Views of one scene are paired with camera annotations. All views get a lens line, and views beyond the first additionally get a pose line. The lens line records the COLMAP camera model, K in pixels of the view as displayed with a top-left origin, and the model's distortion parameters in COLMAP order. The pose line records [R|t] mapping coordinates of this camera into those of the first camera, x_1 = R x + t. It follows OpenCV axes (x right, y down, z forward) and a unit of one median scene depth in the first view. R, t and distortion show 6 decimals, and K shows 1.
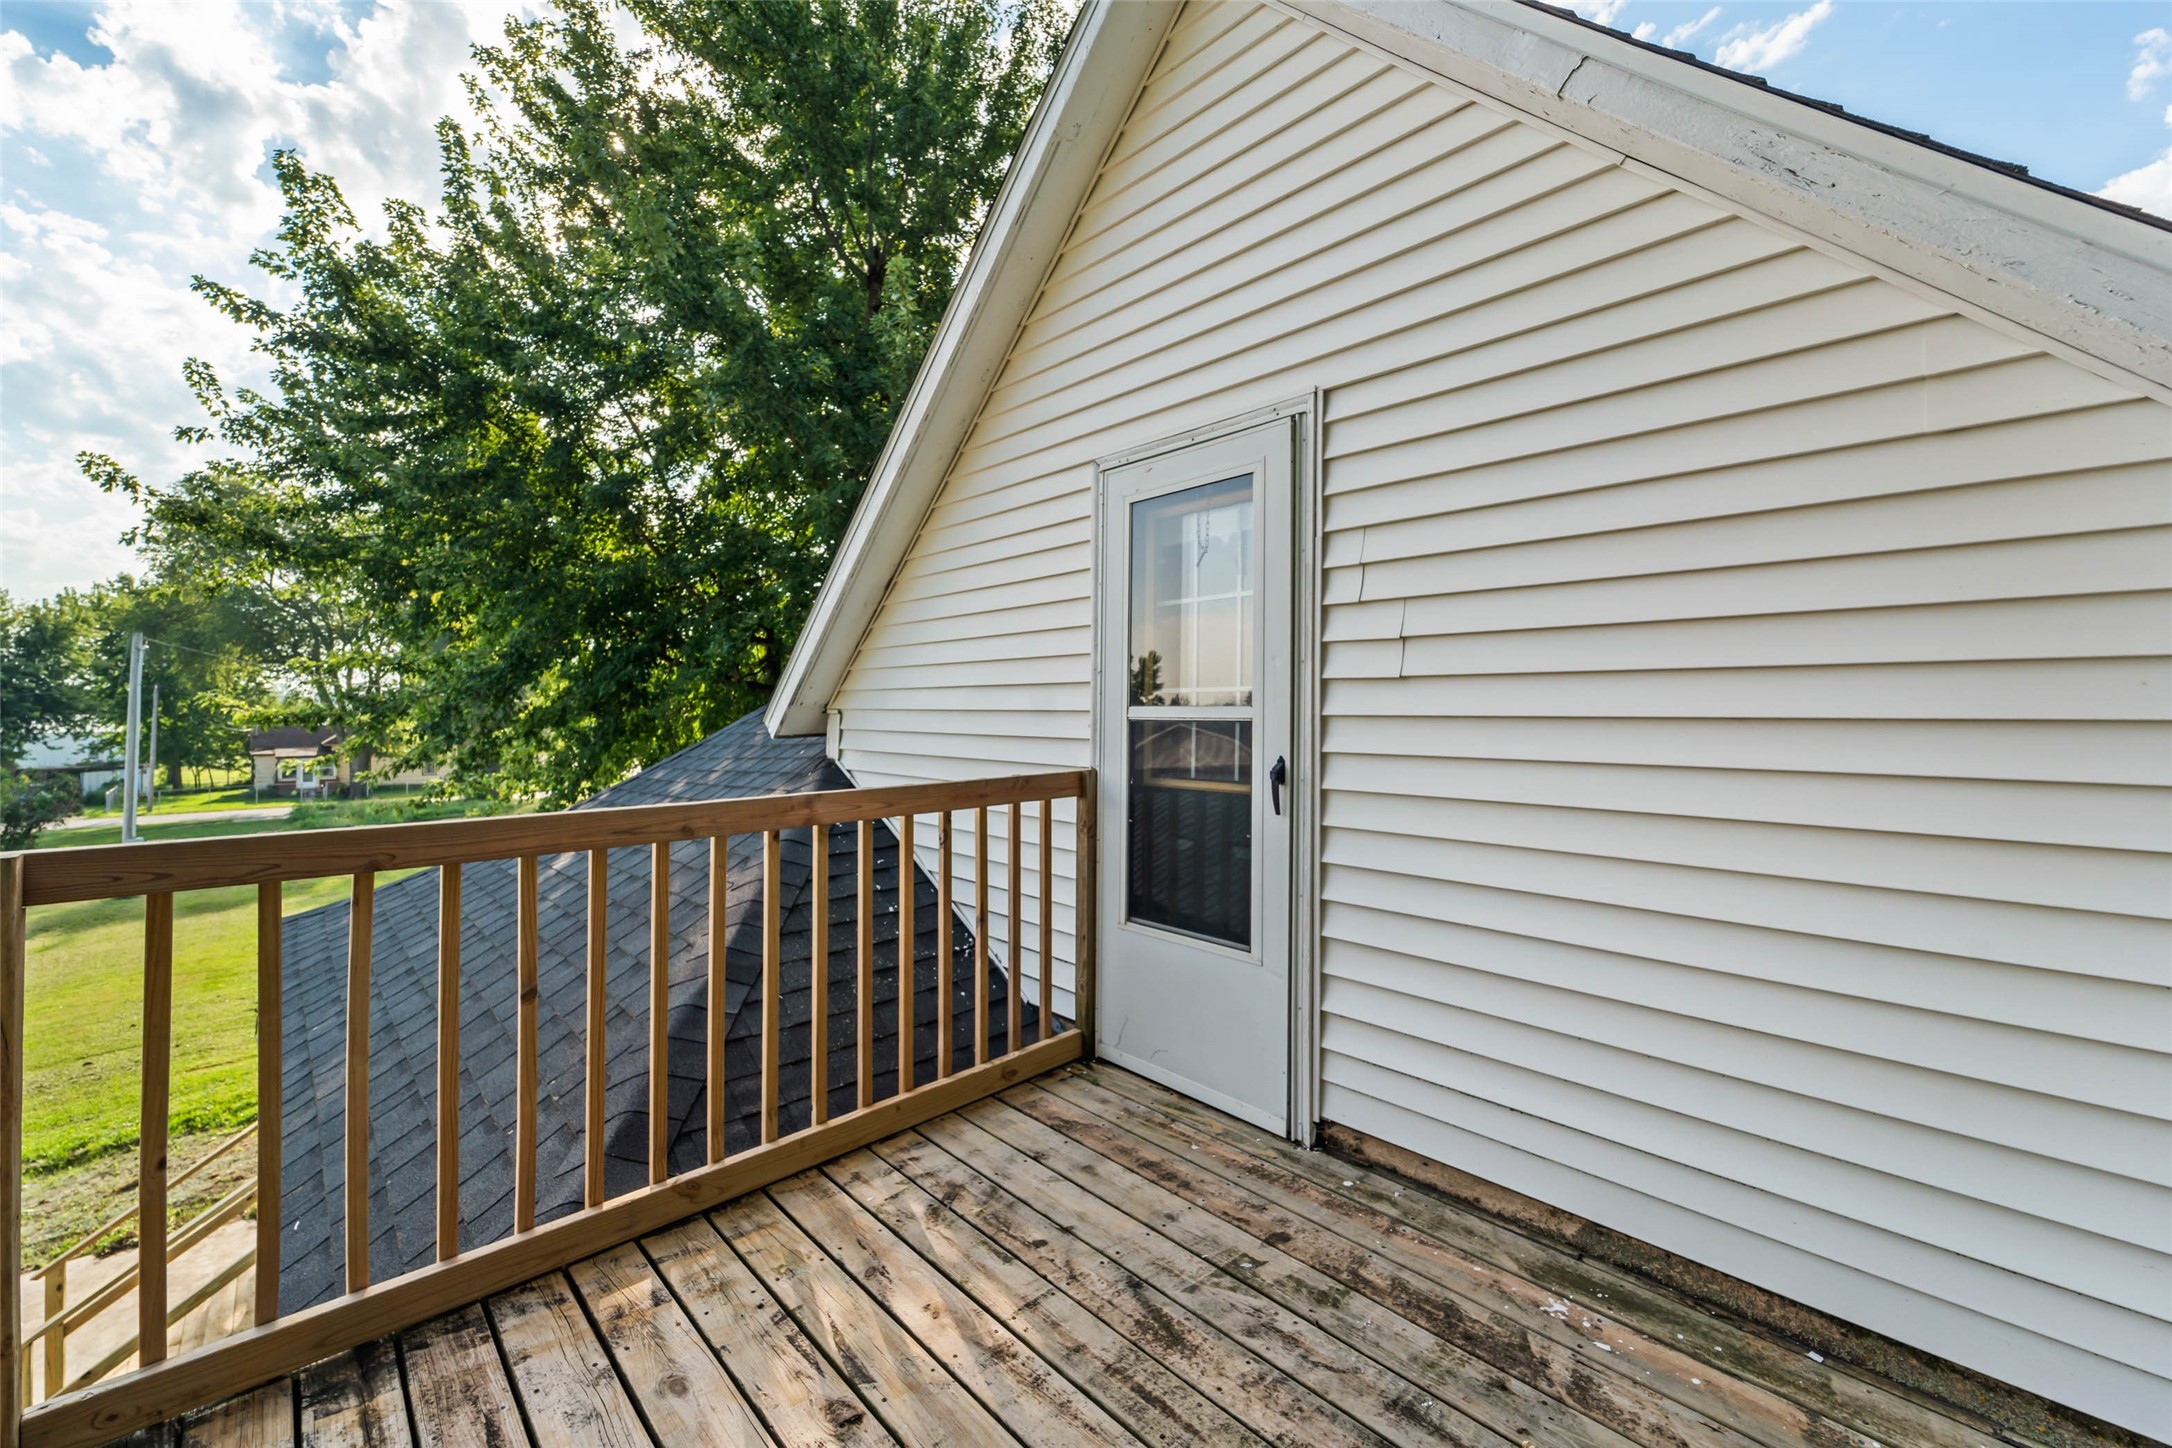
lens RADIAL K [[871.9, 0, 1094.7], [0, 871.9, 708.4], [0, 0, 1]] dist [0.001177, -0.001032]
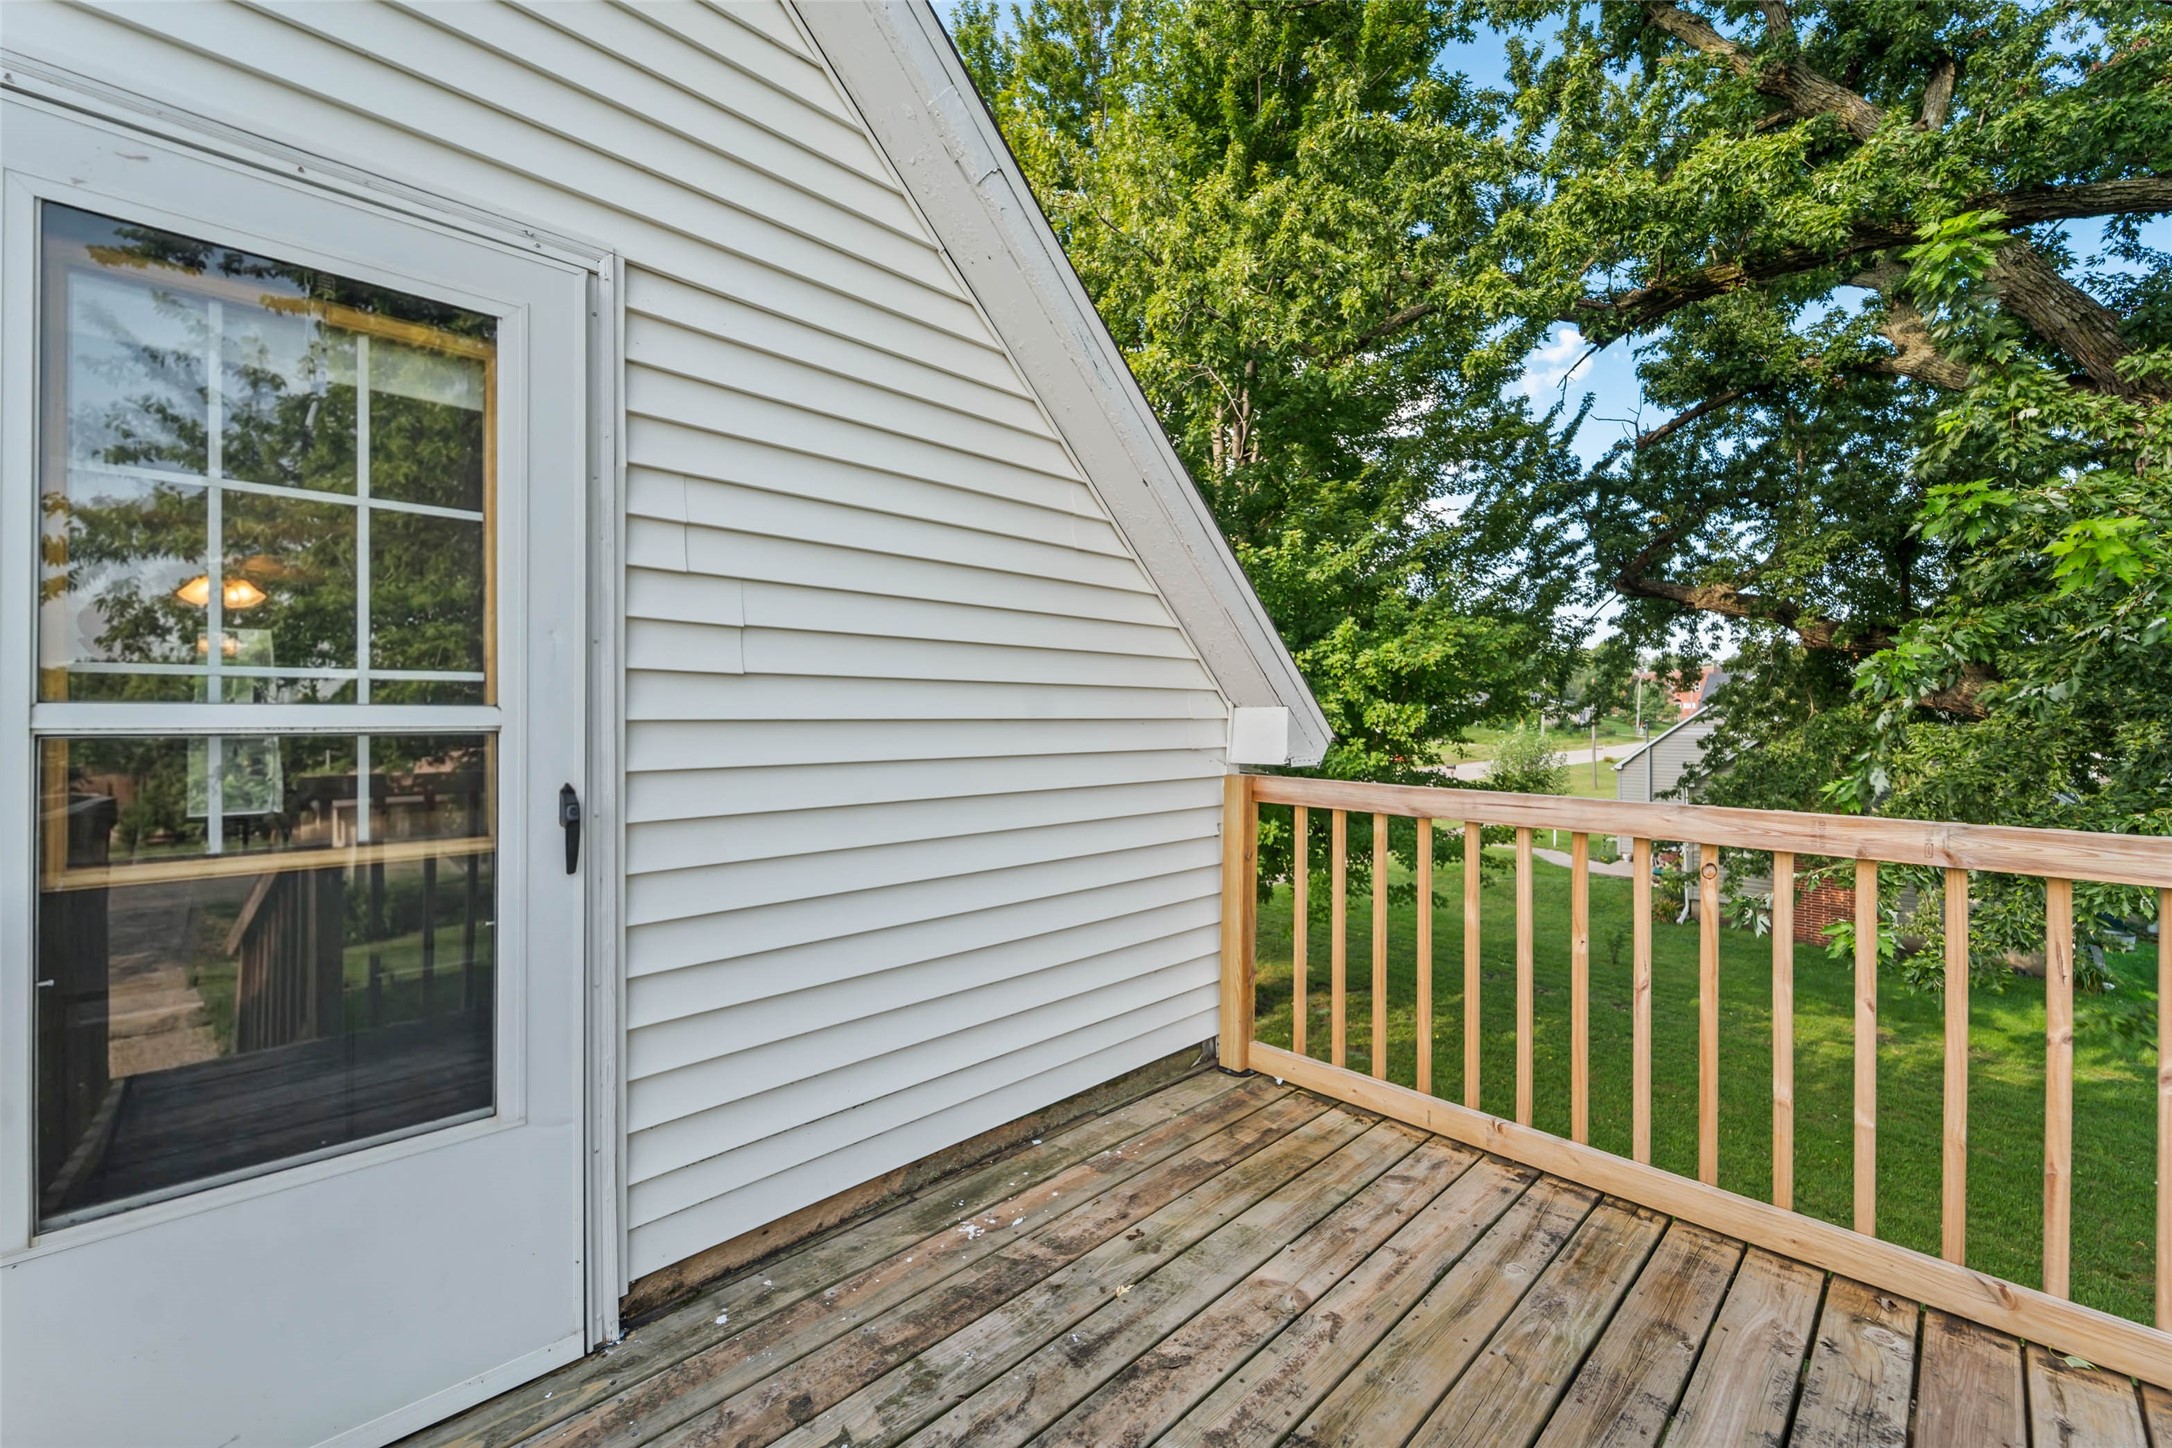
lens RADIAL K [[871.9, 0, 1085.1], [0, 871.9, 725.9], [0, 0, 1]] dist [0.001177, -0.001032]
pose [[-0.033971, -0.008310, 0.999388, -0.557347], [-0.005861, 0.999950, 0.008116, 0.005932], [-0.999406, -0.005582, -0.034018, 0.790940]]
